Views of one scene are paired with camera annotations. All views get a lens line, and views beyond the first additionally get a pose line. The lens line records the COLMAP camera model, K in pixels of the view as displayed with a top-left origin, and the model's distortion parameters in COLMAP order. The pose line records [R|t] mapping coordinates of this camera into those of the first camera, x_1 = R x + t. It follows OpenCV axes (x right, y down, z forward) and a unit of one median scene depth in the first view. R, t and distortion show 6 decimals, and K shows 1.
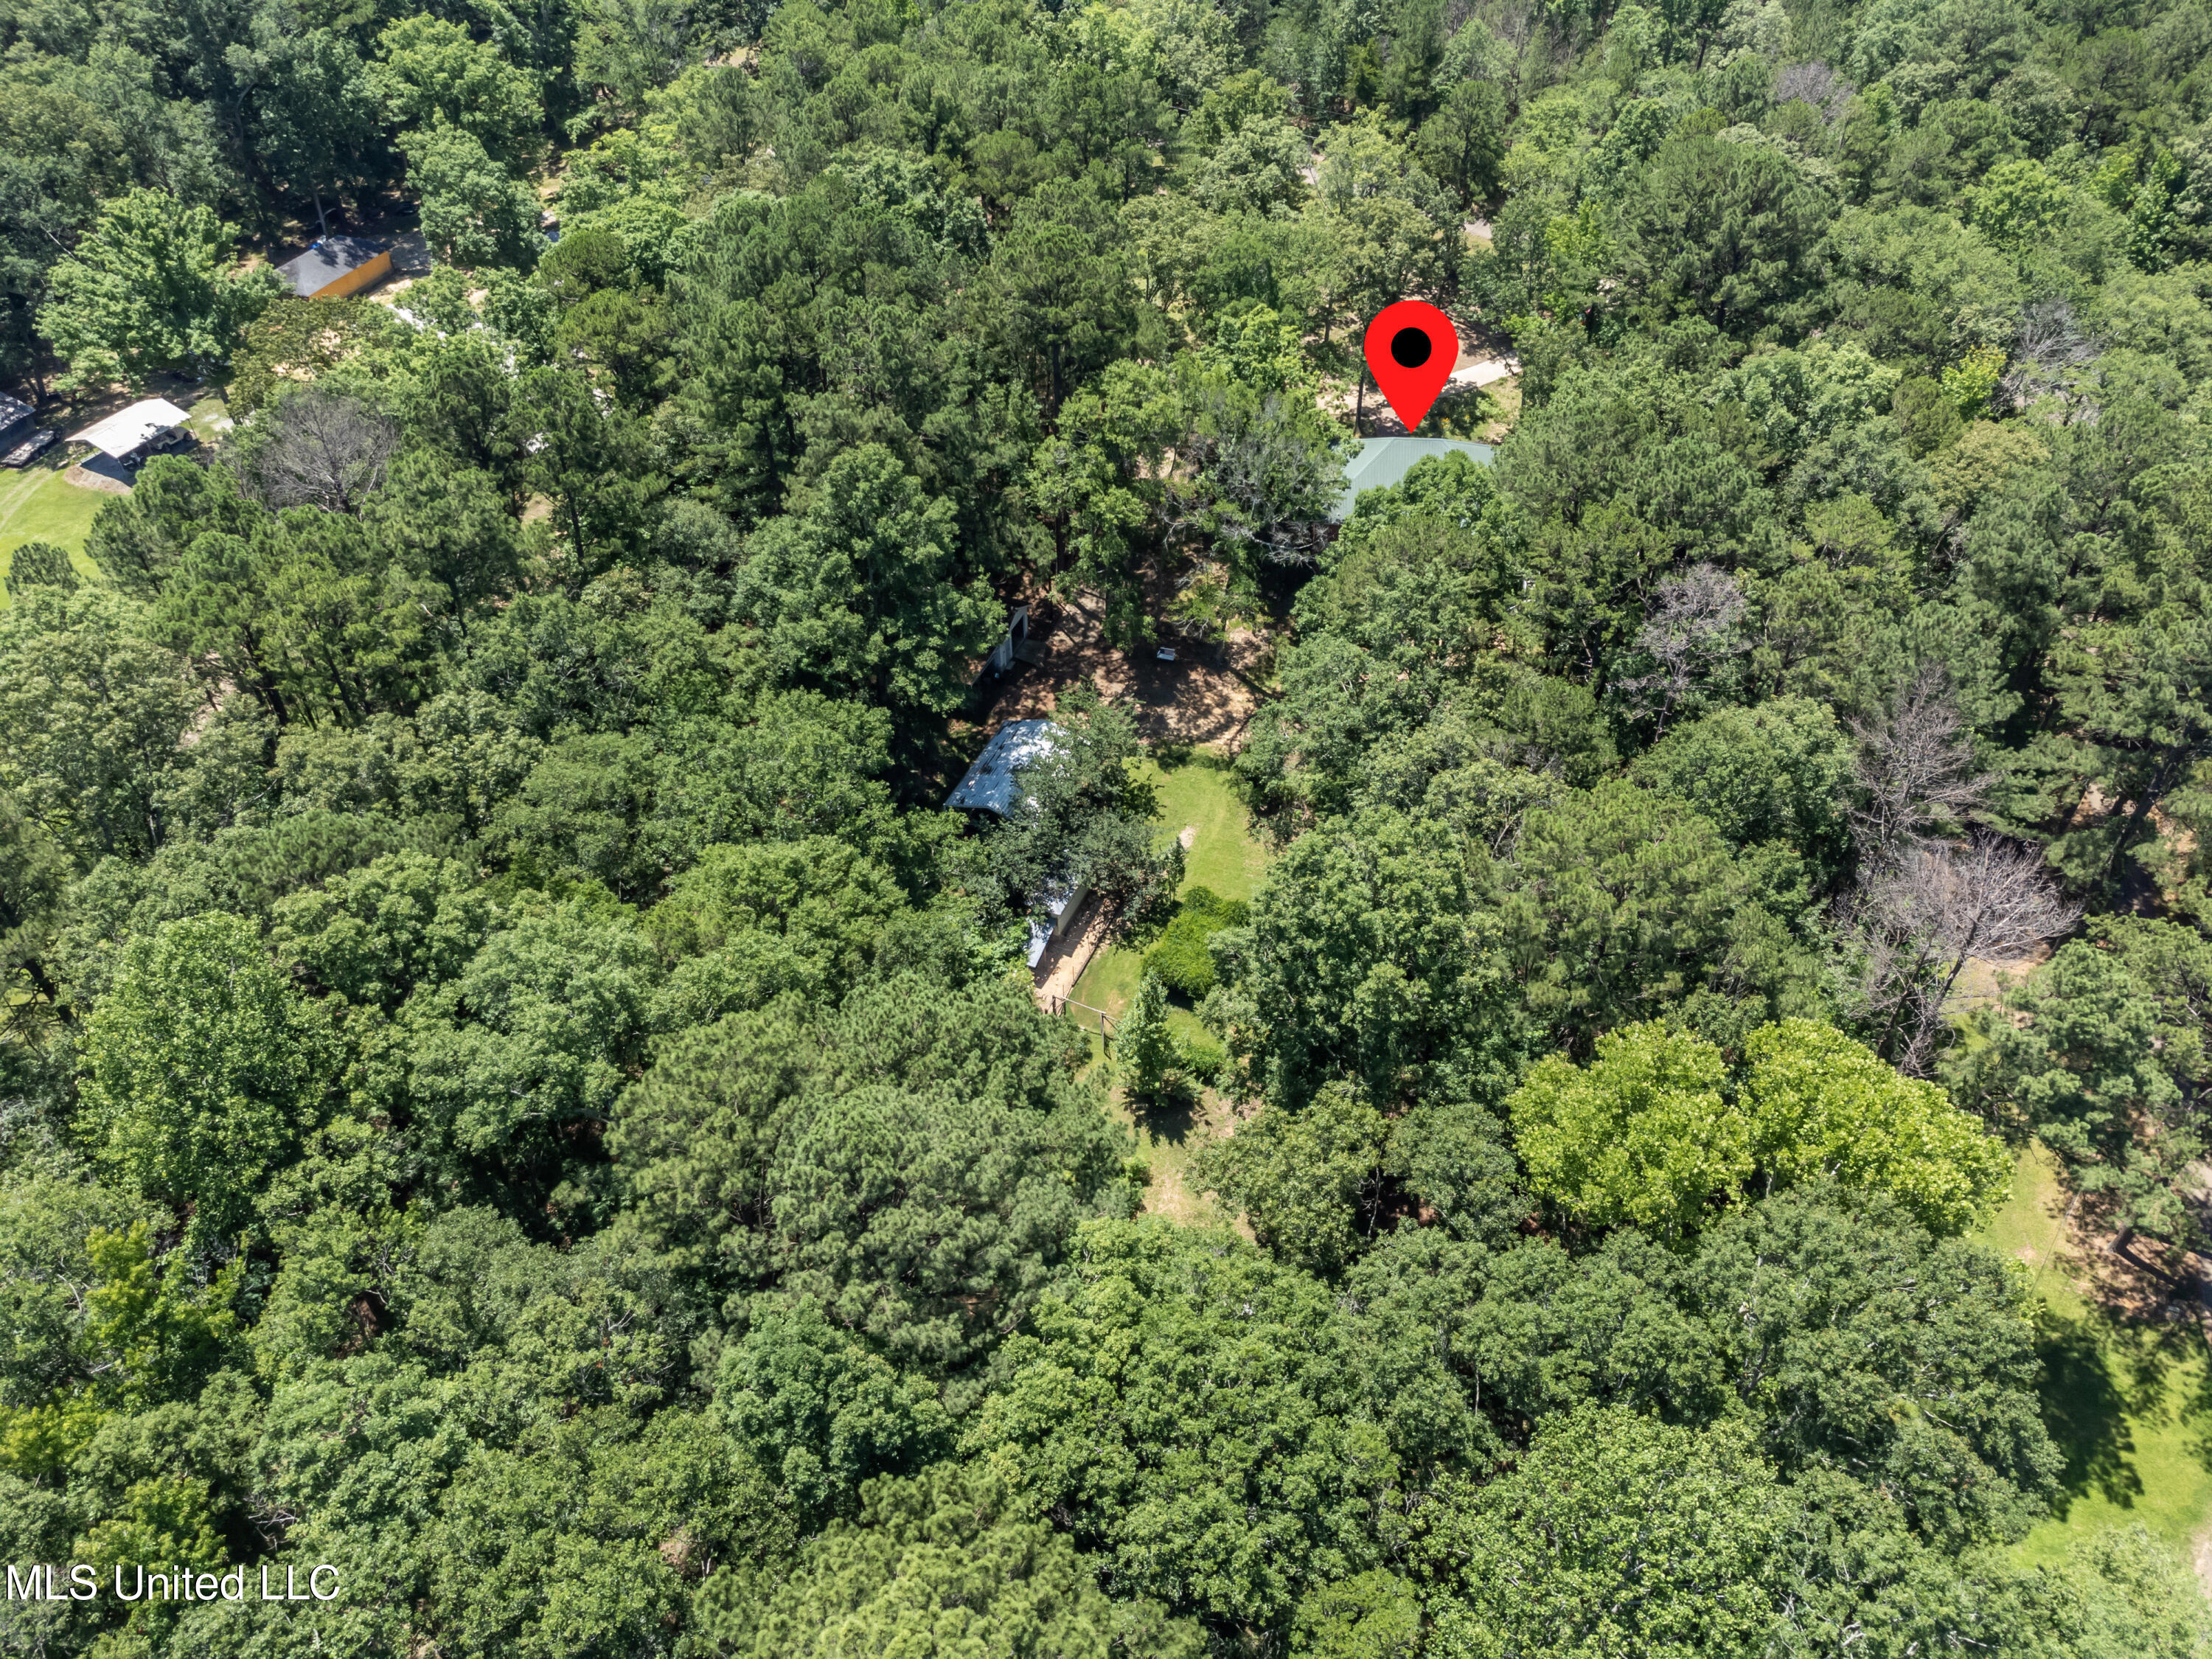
lens RADIAL K [[1631.5, 0, 1102.1], [0, 1631.5, 829.3], [0, 0, 1]] dist [0.006410, 0.014209]
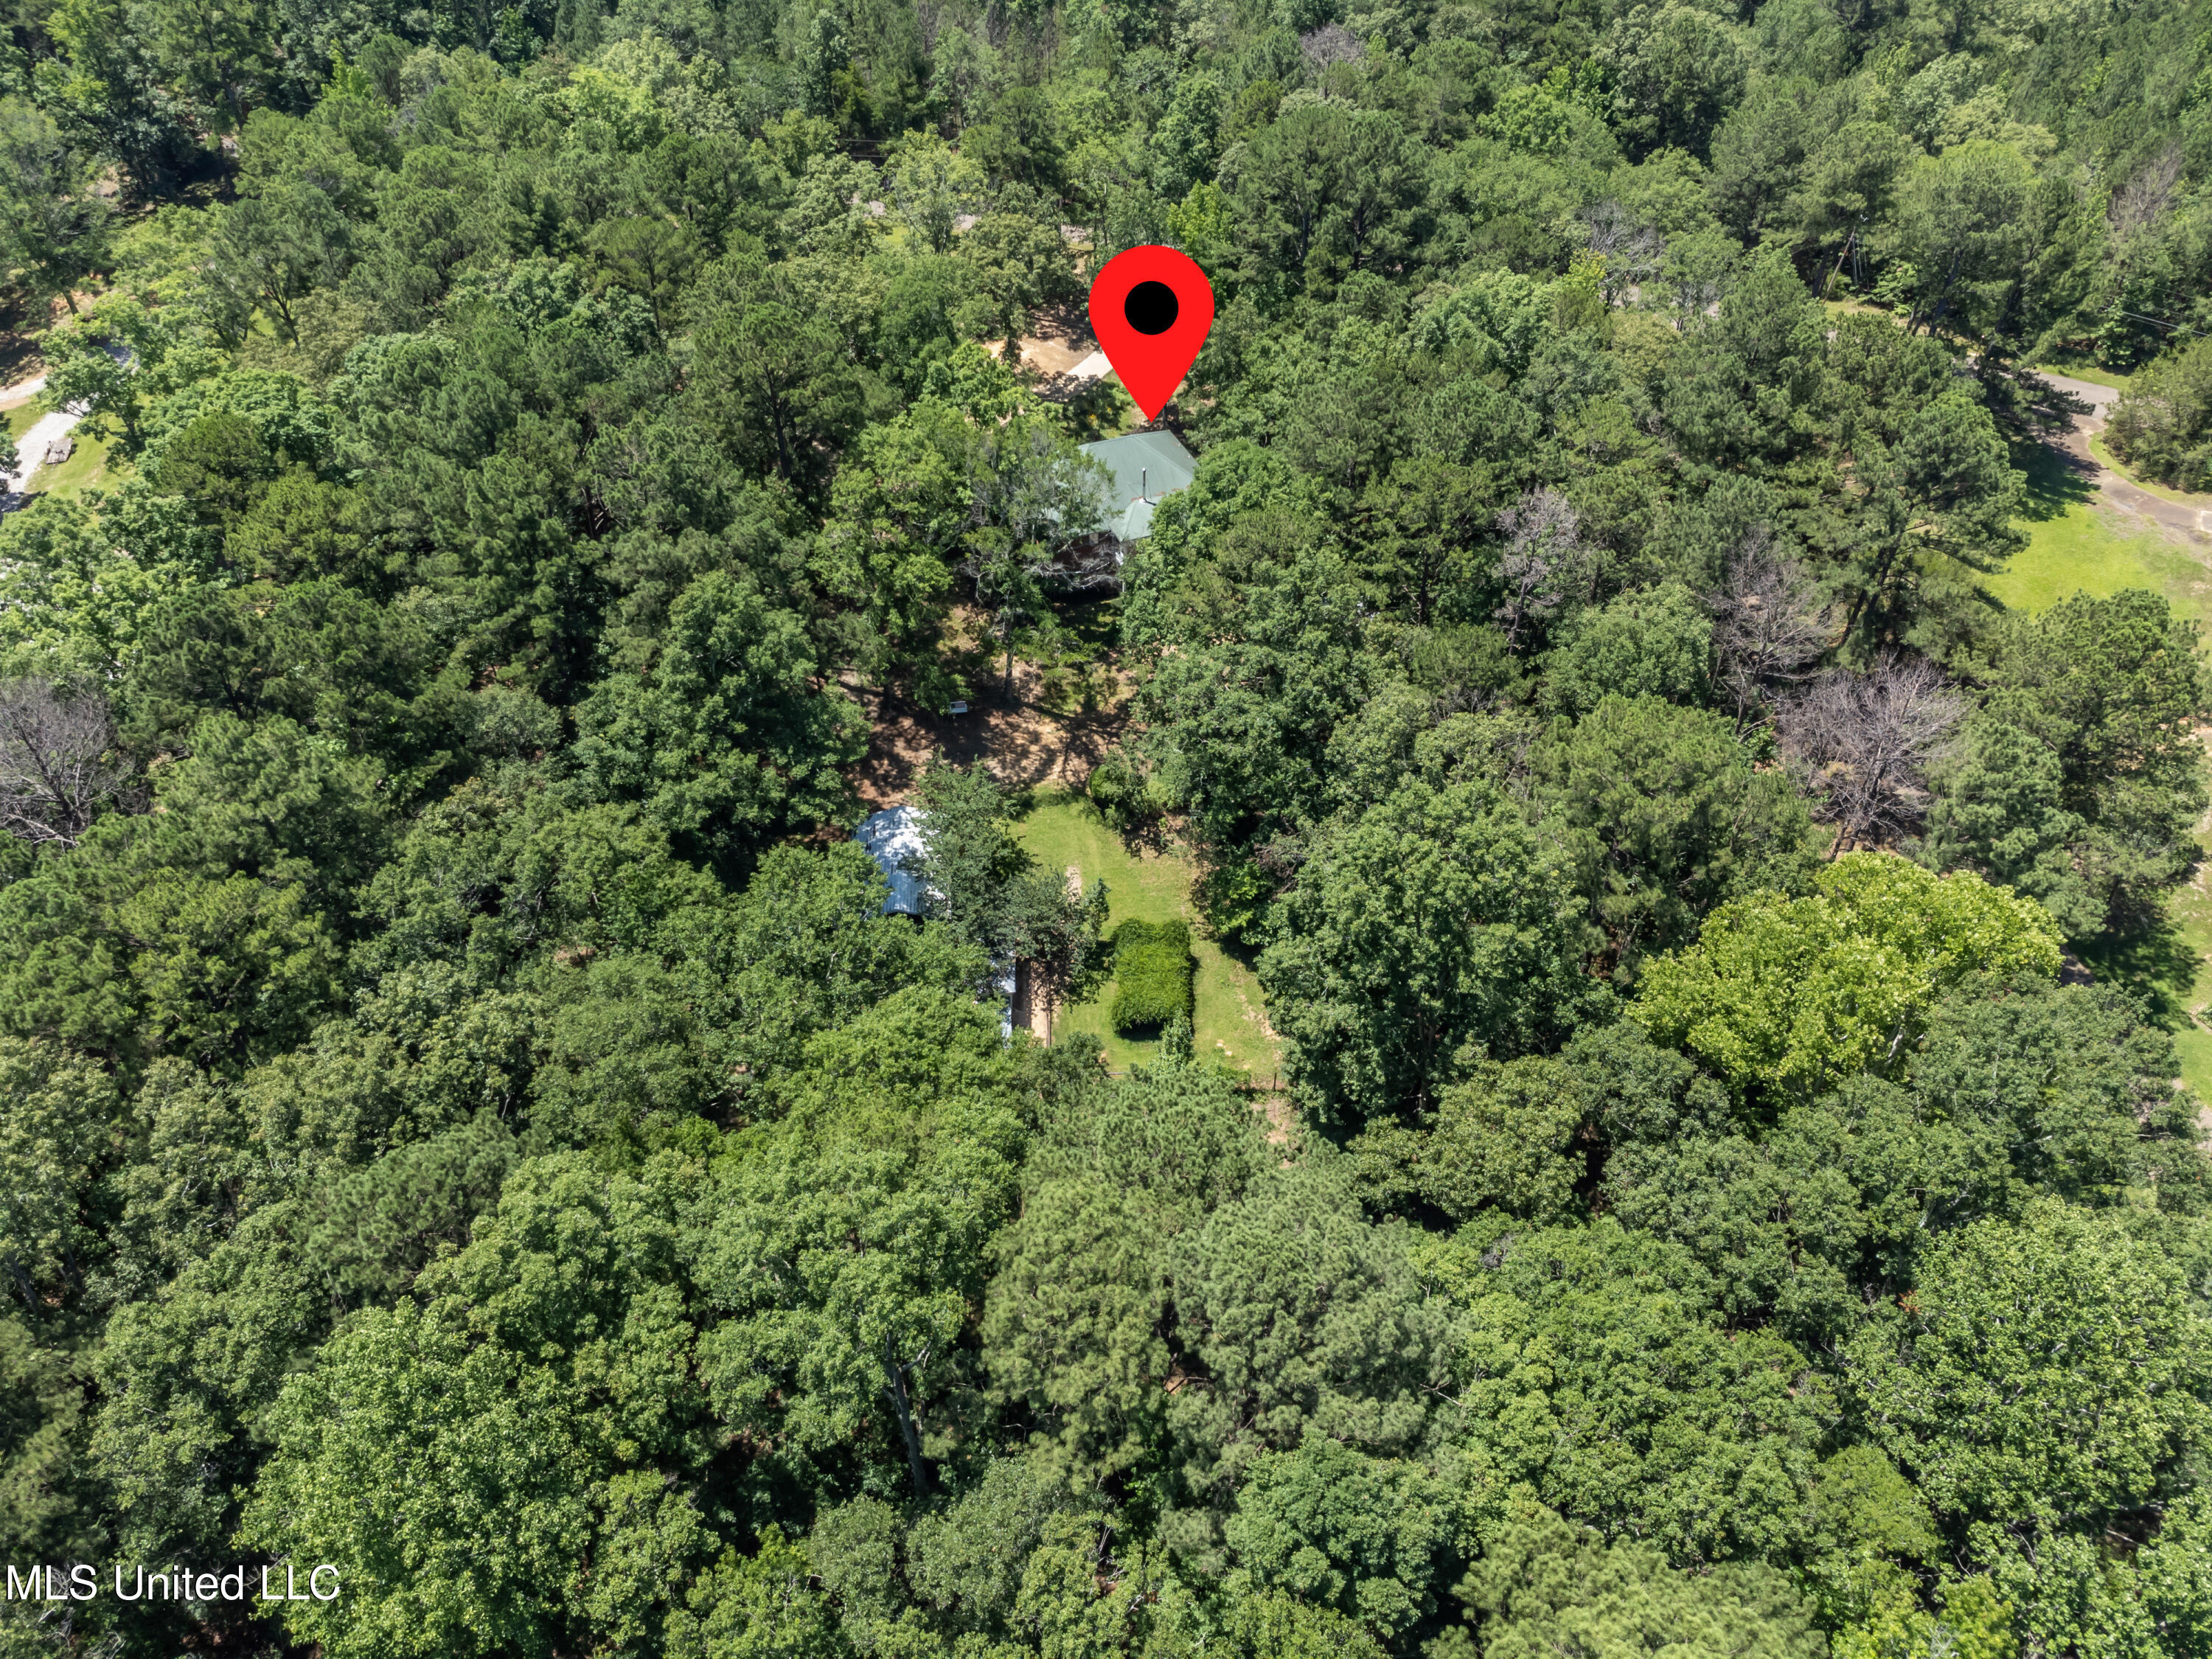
lens RADIAL K [[1631.5, 0, 1104.3], [0, 1631.5, 829.9], [0, 0, 1]] dist [0.006410, 0.014209]
pose [[0.900807, -0.298041, 0.315781, -0.238615], [0.298148, 0.953251, 0.049195, -0.066648], [-0.315681, 0.049834, 0.947556, 0.053838]]
